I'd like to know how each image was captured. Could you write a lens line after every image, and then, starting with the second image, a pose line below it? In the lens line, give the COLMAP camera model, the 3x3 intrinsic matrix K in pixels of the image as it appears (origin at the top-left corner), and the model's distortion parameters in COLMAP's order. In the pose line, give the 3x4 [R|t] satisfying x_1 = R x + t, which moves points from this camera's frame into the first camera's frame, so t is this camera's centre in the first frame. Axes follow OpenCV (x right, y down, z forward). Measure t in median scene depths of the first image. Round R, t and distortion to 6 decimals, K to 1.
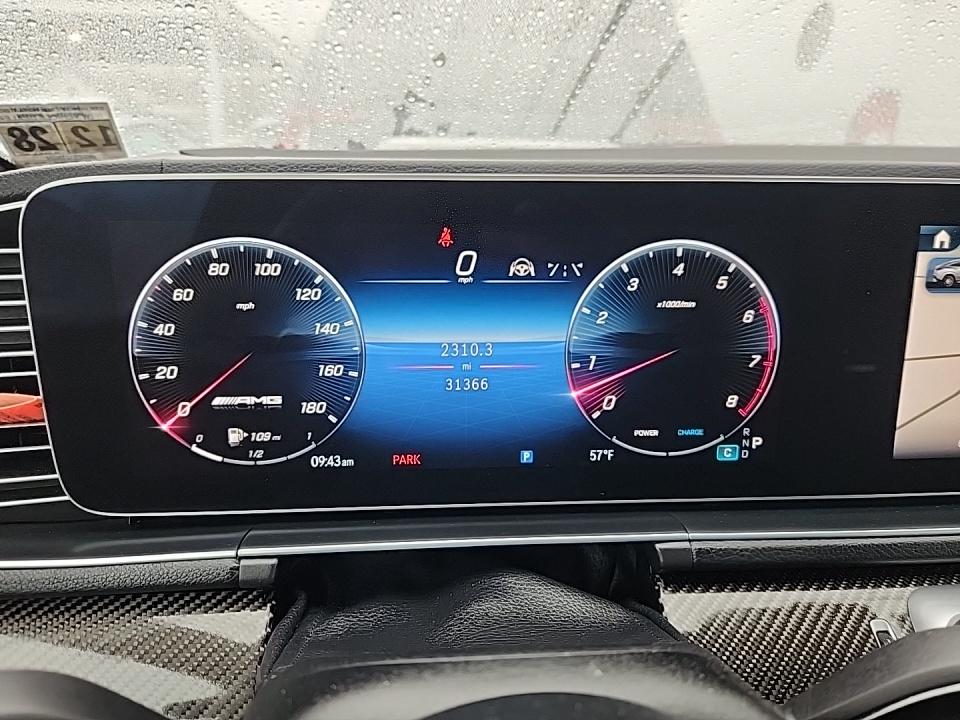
lens RADIAL K [[675.5, 0, 481.1], [0, 675.5, 366.0], [0, 0, 1]] dist [0.024212, -0.036103]
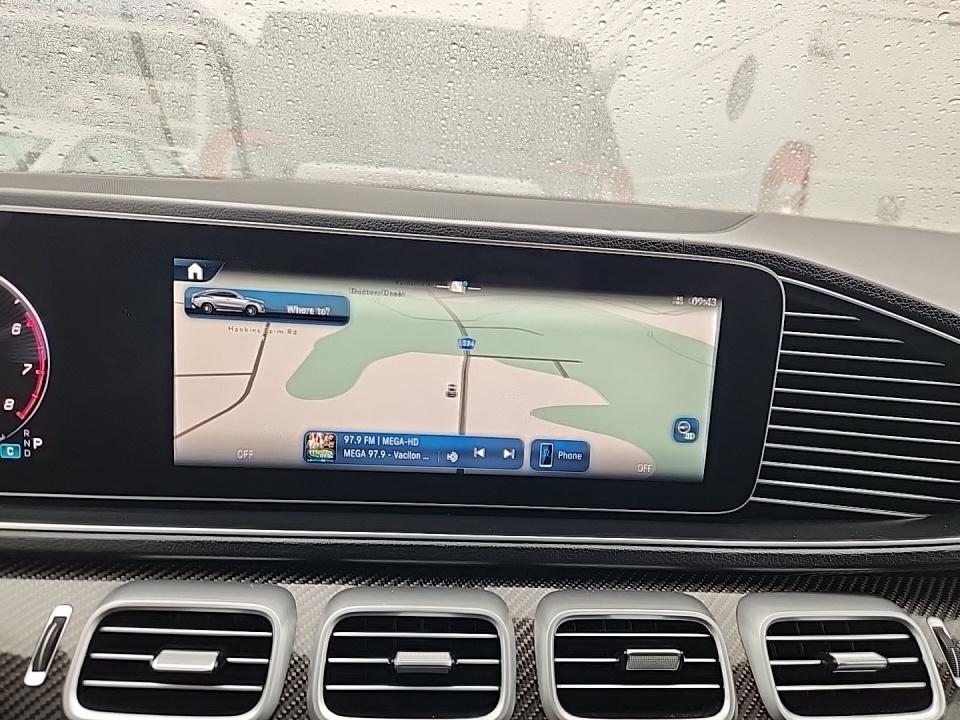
lens RADIAL K [[675.5, 0, 488.8], [0, 675.5, 350.0], [0, 0, 1]] dist [0.024212, -0.036103]
pose [[0.997992, 0.056534, 0.028574, 1.160531], [-0.054764, 0.996734, -0.059345, -0.014681], [-0.031835, 0.057661, 0.997828, -0.145827]]
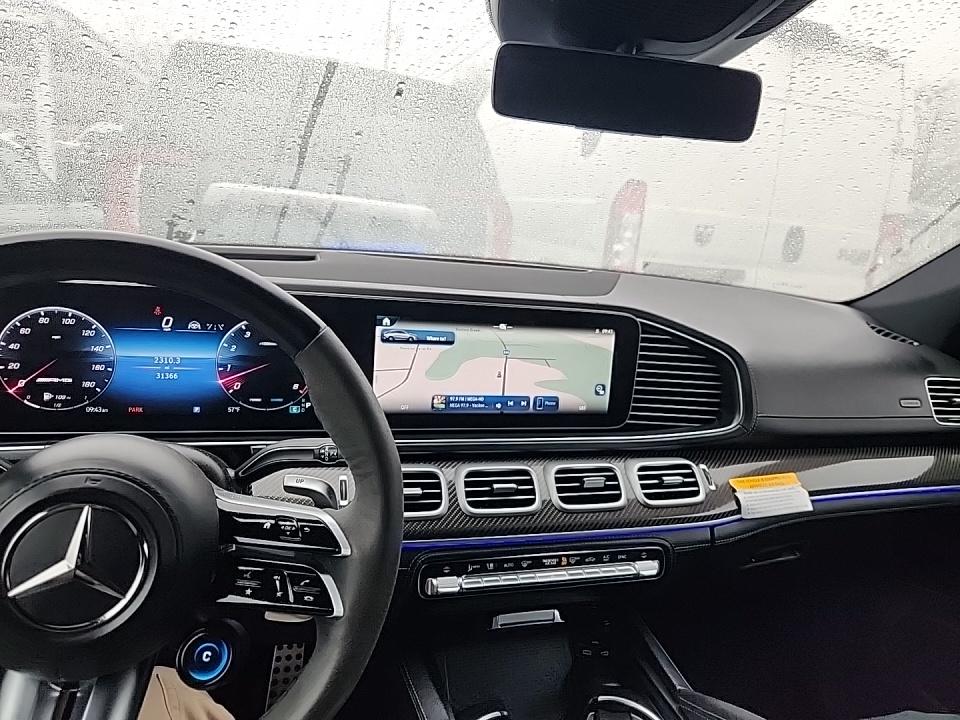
lens RADIAL K [[675.5, 0, 509.8], [0, 675.5, 354.5], [0, 0, 1]] dist [0.024212, -0.036103]
pose [[0.962830, 0.034964, 0.267836, 0.466975], [-0.018686, 0.997833, -0.063089, 0.077159], [-0.269461, 0.055739, 0.961397, -1.461476]]
